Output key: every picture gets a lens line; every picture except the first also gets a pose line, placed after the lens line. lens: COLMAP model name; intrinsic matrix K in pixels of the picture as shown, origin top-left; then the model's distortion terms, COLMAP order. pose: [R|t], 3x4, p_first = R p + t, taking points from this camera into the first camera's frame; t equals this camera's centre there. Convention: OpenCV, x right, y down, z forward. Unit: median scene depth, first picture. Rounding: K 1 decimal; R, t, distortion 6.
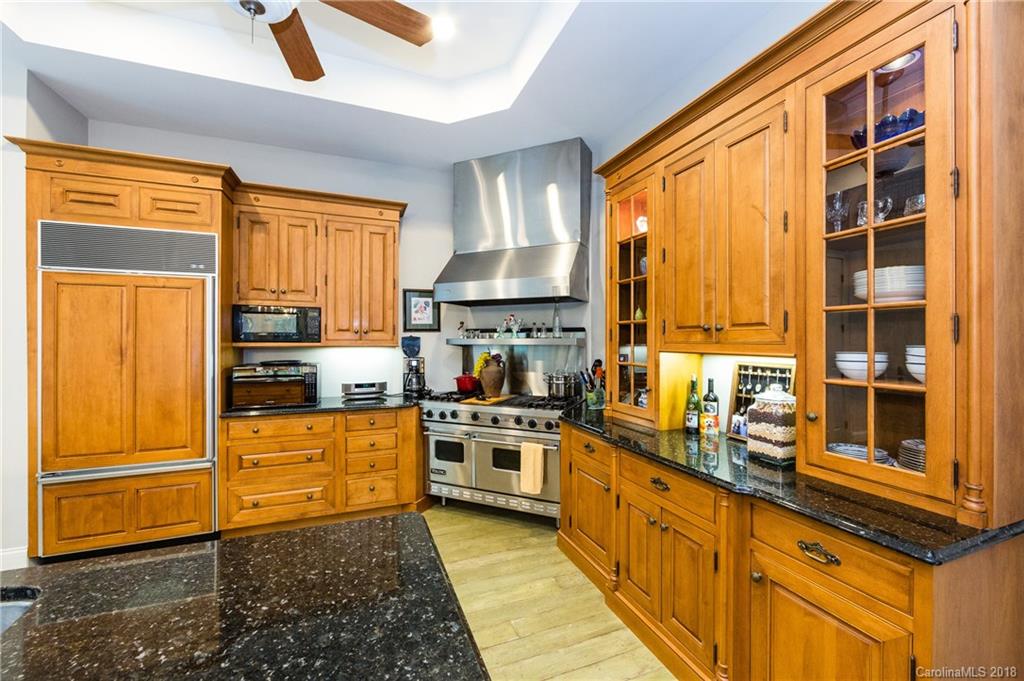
lens RADIAL K [[410.9, 0, 482.1], [0, 410.9, 339.6], [0, 0, 1]] dist [-0.000409, -0.000127]
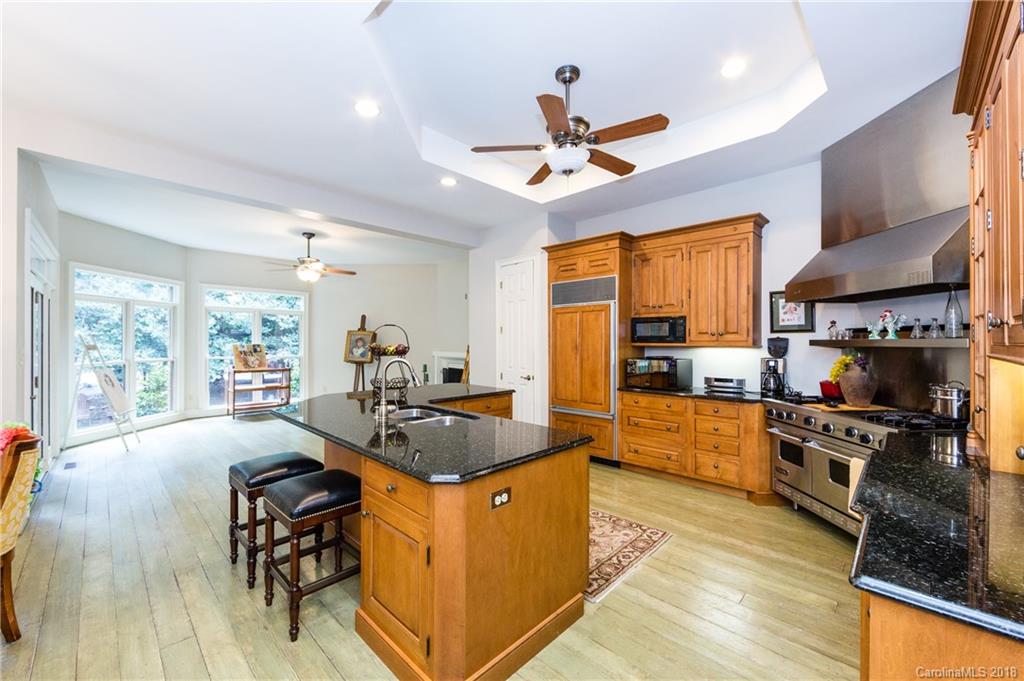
lens RADIAL K [[405.2, 0, 511.8], [0, 405.2, 339.5], [0, 0, 1]] dist [-0.000467, 0.000412]
pose [[0.412177, -0.004149, -0.911094, 0.559723], [0.001409, 0.999991, -0.003916, 0.000196], [0.911103, 0.000330, 0.412179, -0.020620]]
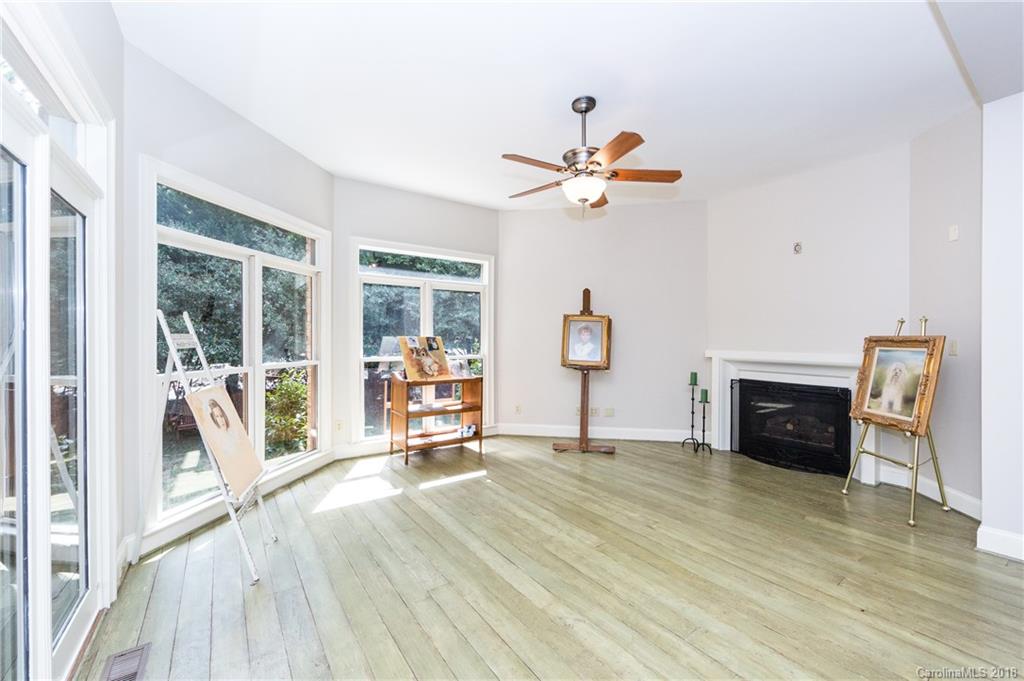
lens RADIAL K [[405.2, 0, 511.8], [0, 405.2, 339.5], [0, 0, 1]] dist [-0.000467, 0.000412]
pose [[0.252132, 0.006195, -0.967673, -1.021838], [0.002552, 0.999972, 0.007067, 0.018775], [0.967689, -0.004251, 0.252109, -0.592313]]
